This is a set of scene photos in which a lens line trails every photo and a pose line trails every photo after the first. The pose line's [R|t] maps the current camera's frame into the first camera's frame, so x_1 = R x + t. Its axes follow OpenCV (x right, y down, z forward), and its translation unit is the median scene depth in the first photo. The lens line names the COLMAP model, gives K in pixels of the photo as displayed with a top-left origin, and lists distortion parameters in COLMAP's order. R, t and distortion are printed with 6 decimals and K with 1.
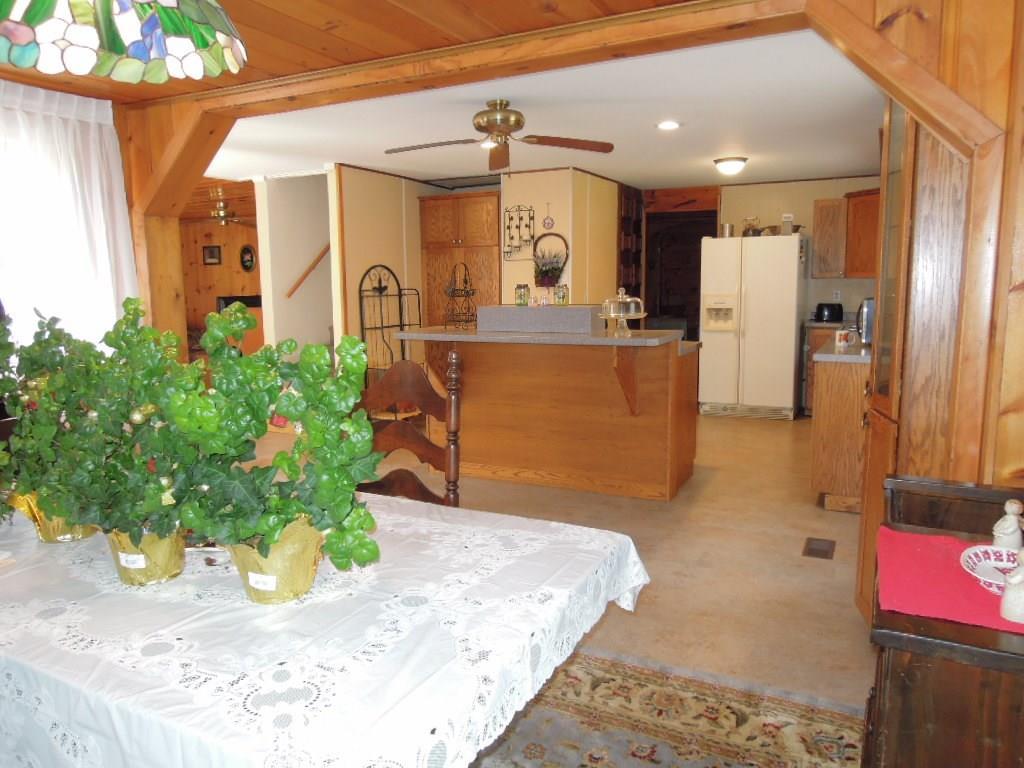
lens RADIAL K [[729.8, 0, 512.0], [0, 729.8, 384.0], [0, 0, 1]] dist [-0.026031, 0.002158]
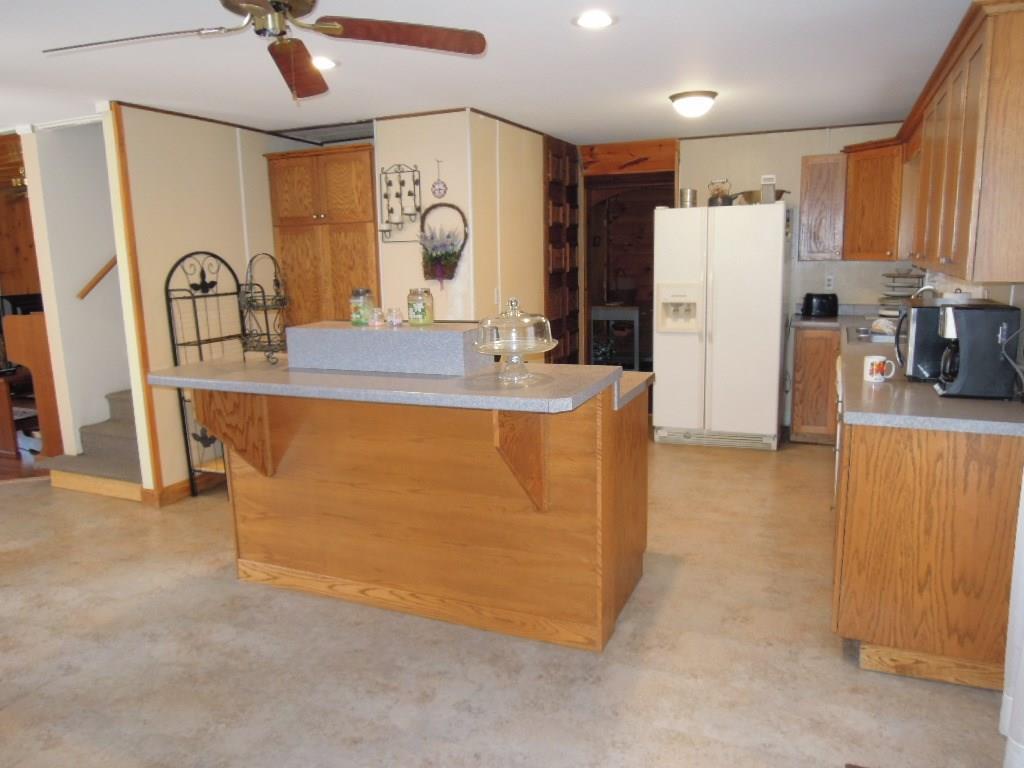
lens RADIAL K [[729.8, 0, 512.0], [0, 729.8, 384.0], [0, 0, 1]] dist [-0.026031, 0.002158]
pose [[0.998331, -0.020816, 0.053878, 0.076363], [0.018714, 0.999055, 0.039228, -0.056773], [-0.054644, -0.038154, 0.997777, 0.276562]]
